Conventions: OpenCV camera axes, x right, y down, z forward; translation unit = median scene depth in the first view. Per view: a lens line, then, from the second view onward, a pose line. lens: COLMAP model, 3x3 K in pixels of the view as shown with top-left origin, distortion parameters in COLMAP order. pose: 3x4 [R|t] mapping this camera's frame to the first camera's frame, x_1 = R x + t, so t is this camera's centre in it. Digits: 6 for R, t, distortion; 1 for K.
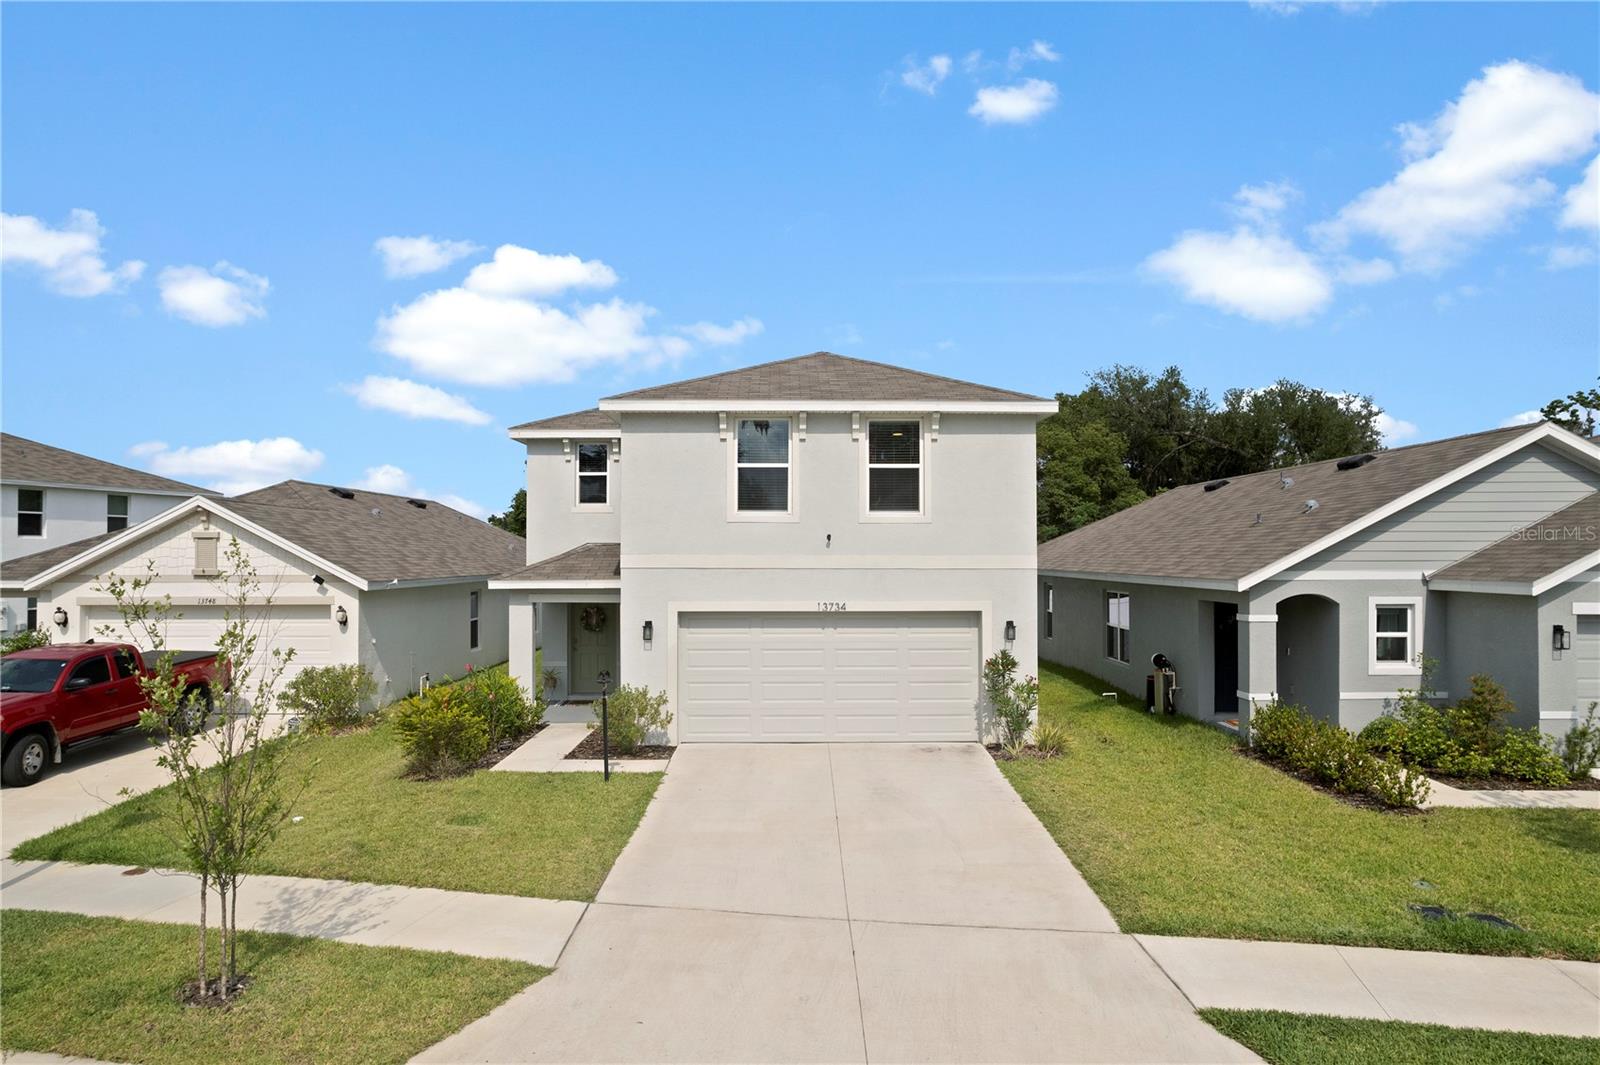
lens RADIAL K [[1022.7, 0, 800.0], [0, 1022.7, 532.5], [0, 0, 1]] dist [-0.002662, -0.000763]
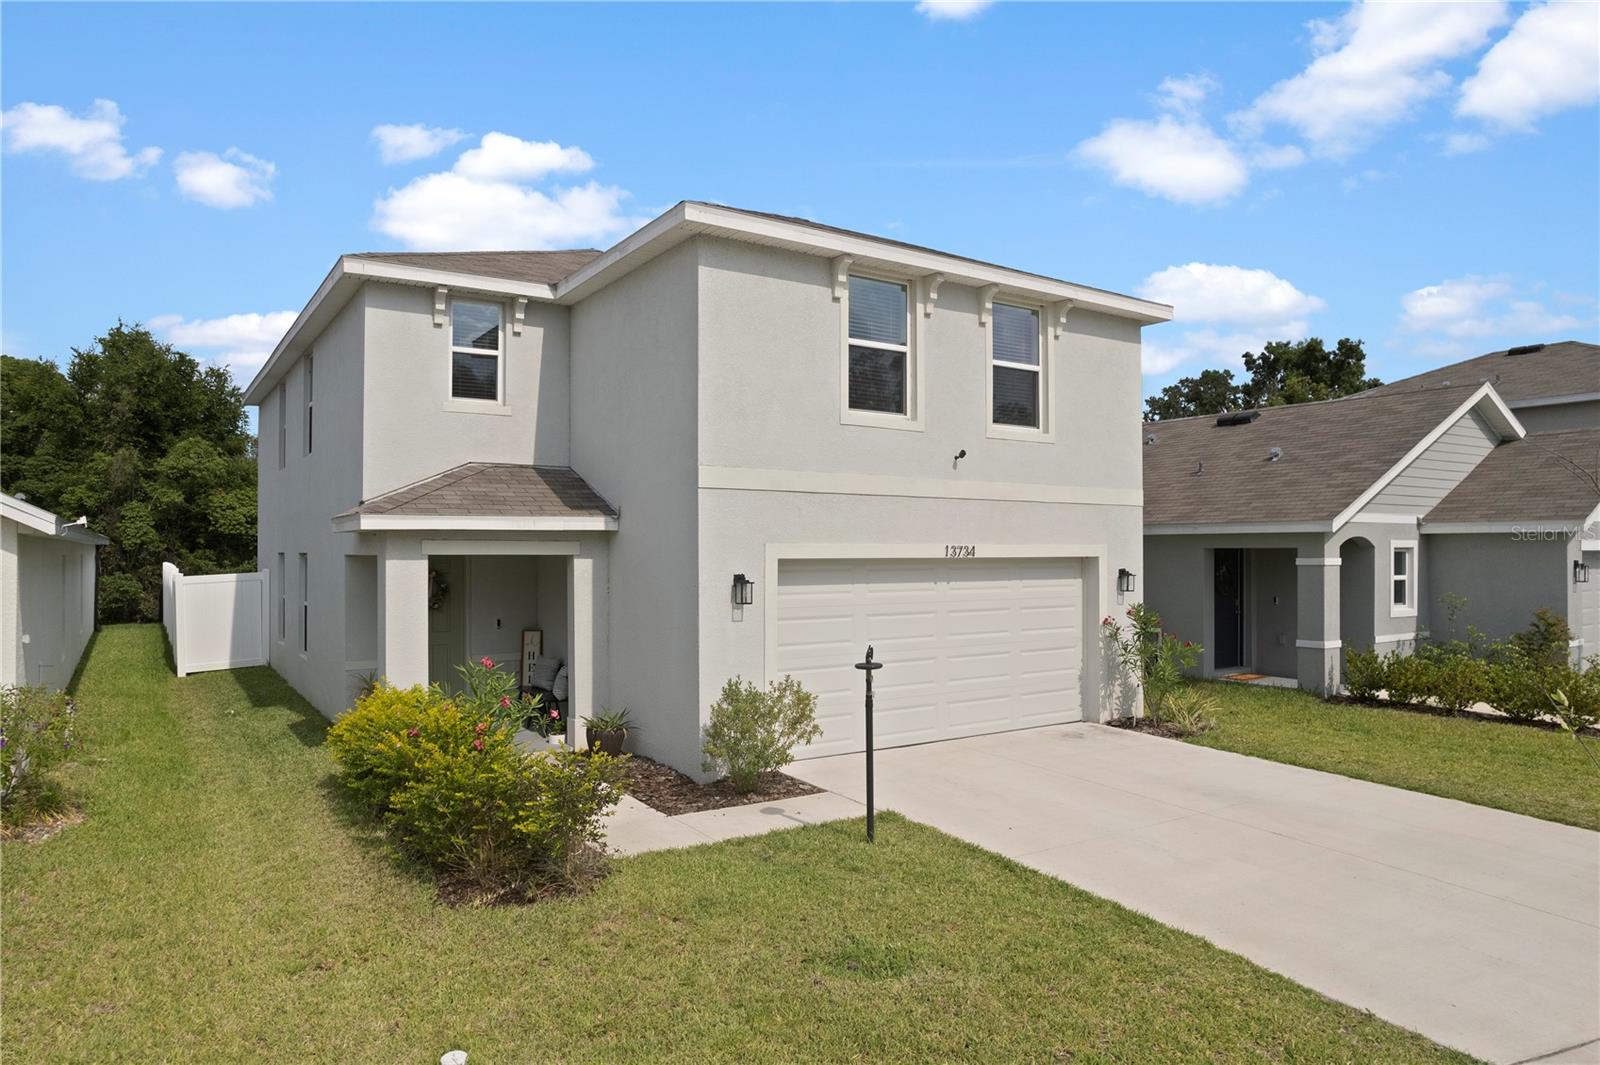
lens RADIAL K [[1022.7, 0, 800.0], [0, 1022.7, 532.5], [0, 0, 1]] dist [-0.002662, -0.000763]
pose [[0.837441, 0.010468, 0.546427, -0.456982], [-0.011691, 0.999931, -0.001239, 0.061519], [-0.546402, -0.005351, 0.837506, 0.458165]]
